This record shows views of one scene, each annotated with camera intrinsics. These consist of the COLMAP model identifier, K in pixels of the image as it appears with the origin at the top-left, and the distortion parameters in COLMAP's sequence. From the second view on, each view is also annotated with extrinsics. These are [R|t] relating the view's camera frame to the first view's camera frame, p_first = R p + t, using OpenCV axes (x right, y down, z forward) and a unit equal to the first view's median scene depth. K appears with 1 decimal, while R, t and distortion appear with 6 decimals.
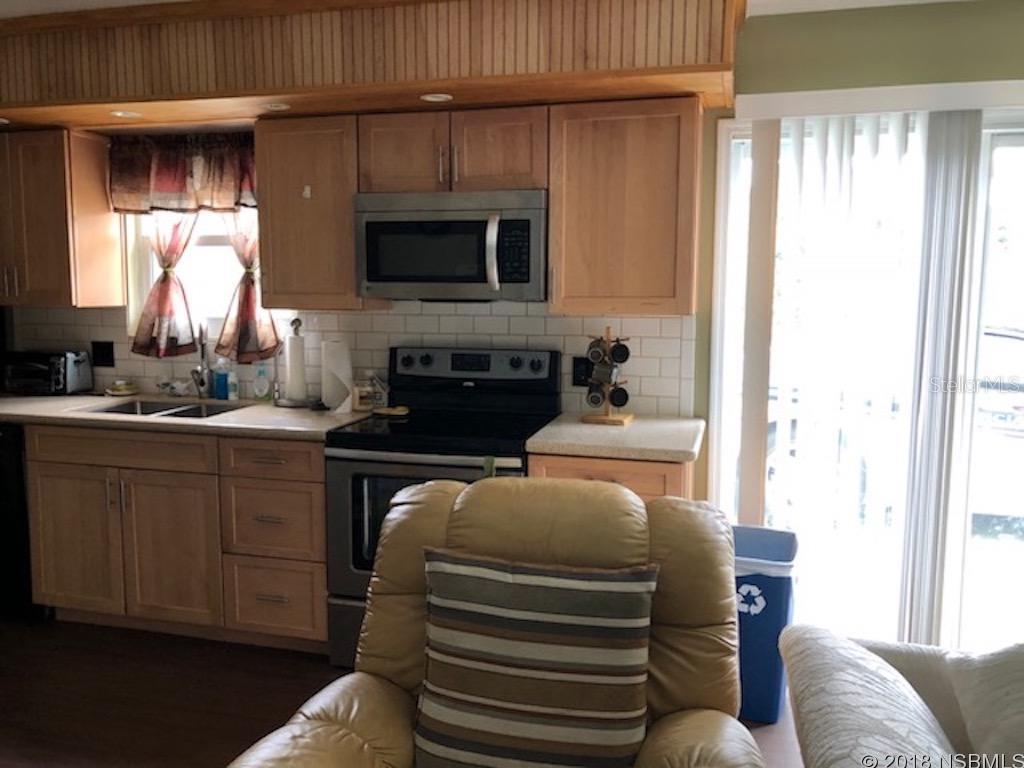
lens RADIAL K [[841.7, 0, 512.0], [0, 841.7, 384.0], [0, 0, 1]] dist [0.000980, -0.003902]
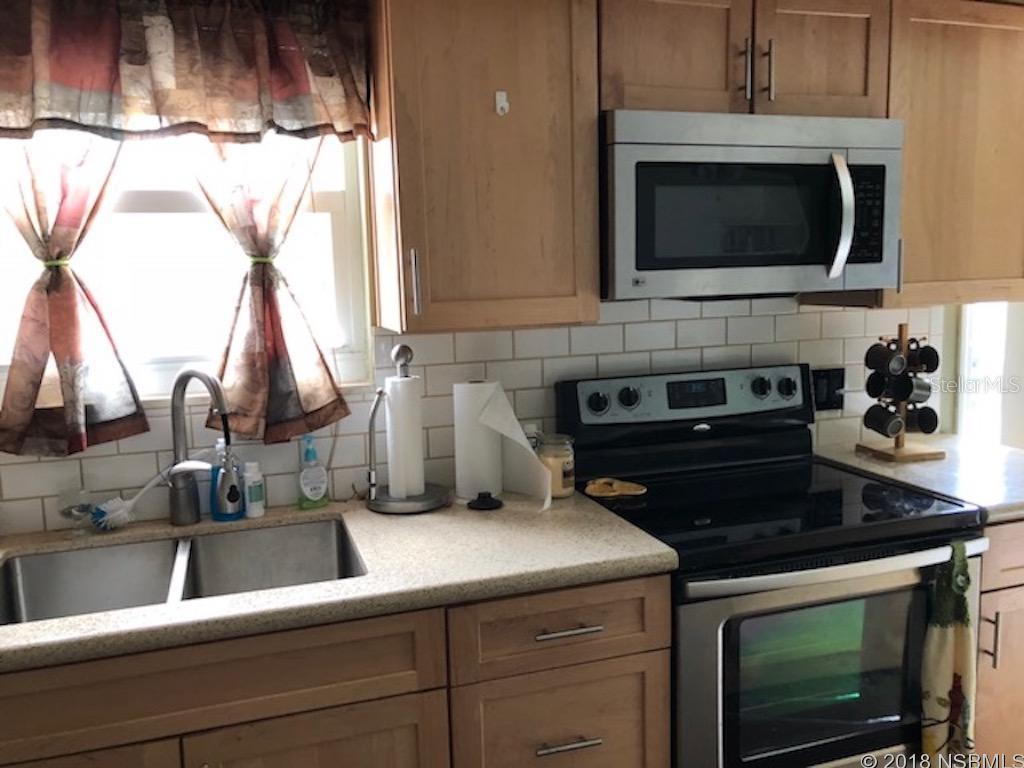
lens RADIAL K [[841.7, 0, 512.0], [0, 841.7, 384.0], [0, 0, 1]] dist [0.000980, -0.003902]
pose [[0.833856, -0.098182, 0.543179, -0.502989], [0.100250, 0.994625, 0.025885, -0.062025], [-0.542801, 0.032870, 0.839218, 0.525249]]
